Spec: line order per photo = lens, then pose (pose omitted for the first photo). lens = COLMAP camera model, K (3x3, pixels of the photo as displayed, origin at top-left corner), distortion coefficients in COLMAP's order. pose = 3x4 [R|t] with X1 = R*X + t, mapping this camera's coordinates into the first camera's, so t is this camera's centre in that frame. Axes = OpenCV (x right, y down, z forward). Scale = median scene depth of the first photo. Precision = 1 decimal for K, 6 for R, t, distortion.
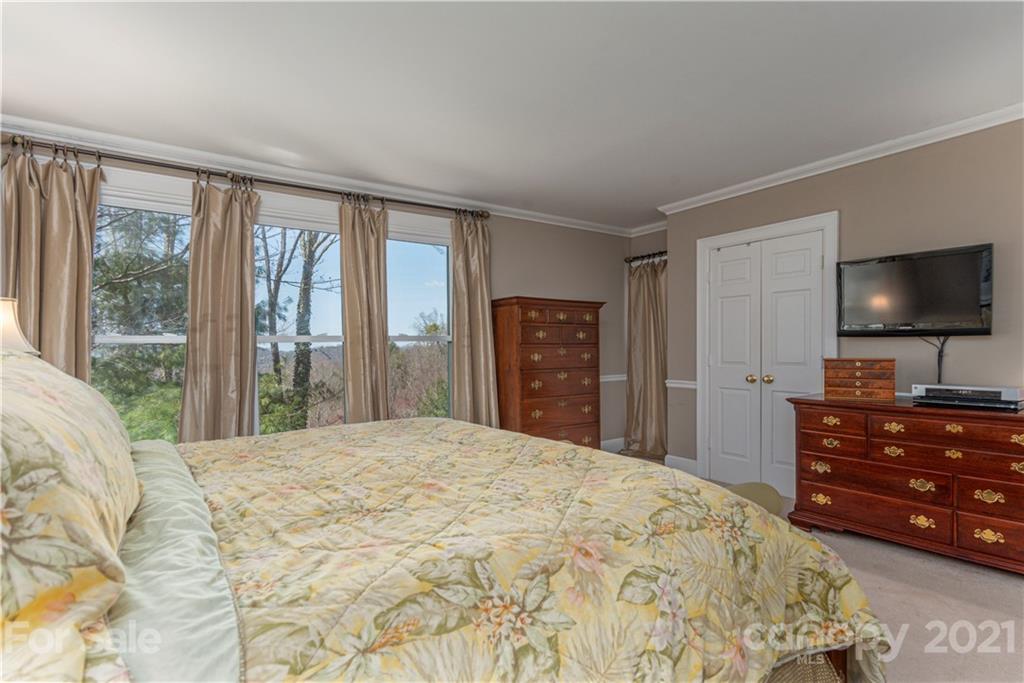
lens RADIAL K [[507.0, 0, 515.3], [0, 507.0, 340.7], [0, 0, 1]] dist [0.004159, 0.001300]
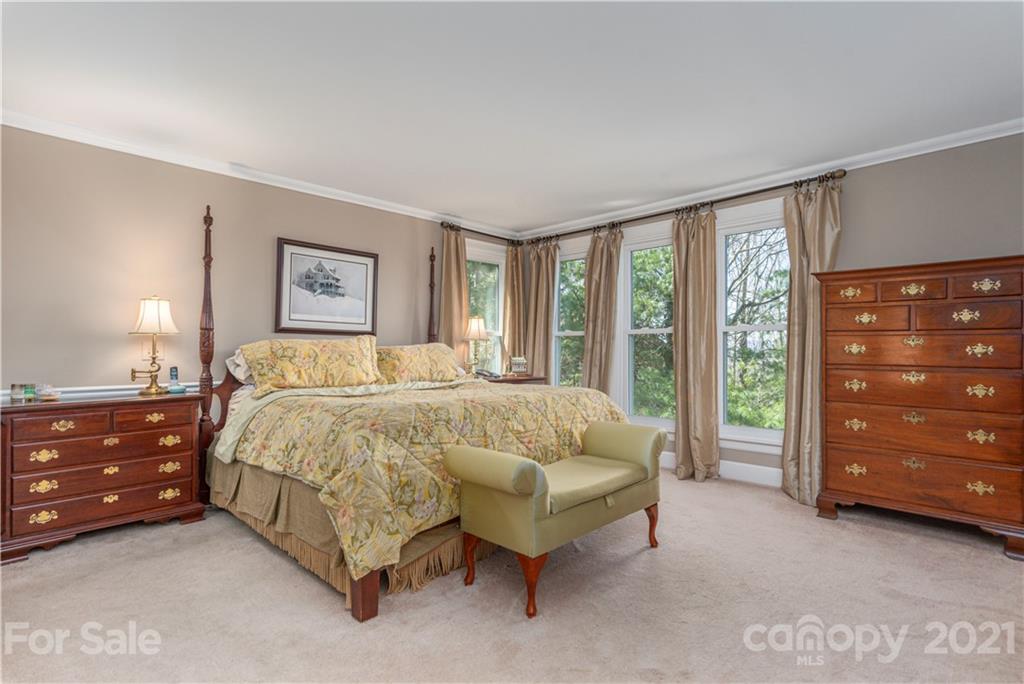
lens RADIAL K [[507.0, 0, 514.3], [0, 507.0, 340.9], [0, 0, 1]] dist [0.004159, 0.001300]
pose [[0.126097, 0.002953, -0.992013, 0.751915], [0.000042, 0.999996, 0.002982, 0.020190], [0.992018, -0.000418, 0.126097, 0.410277]]
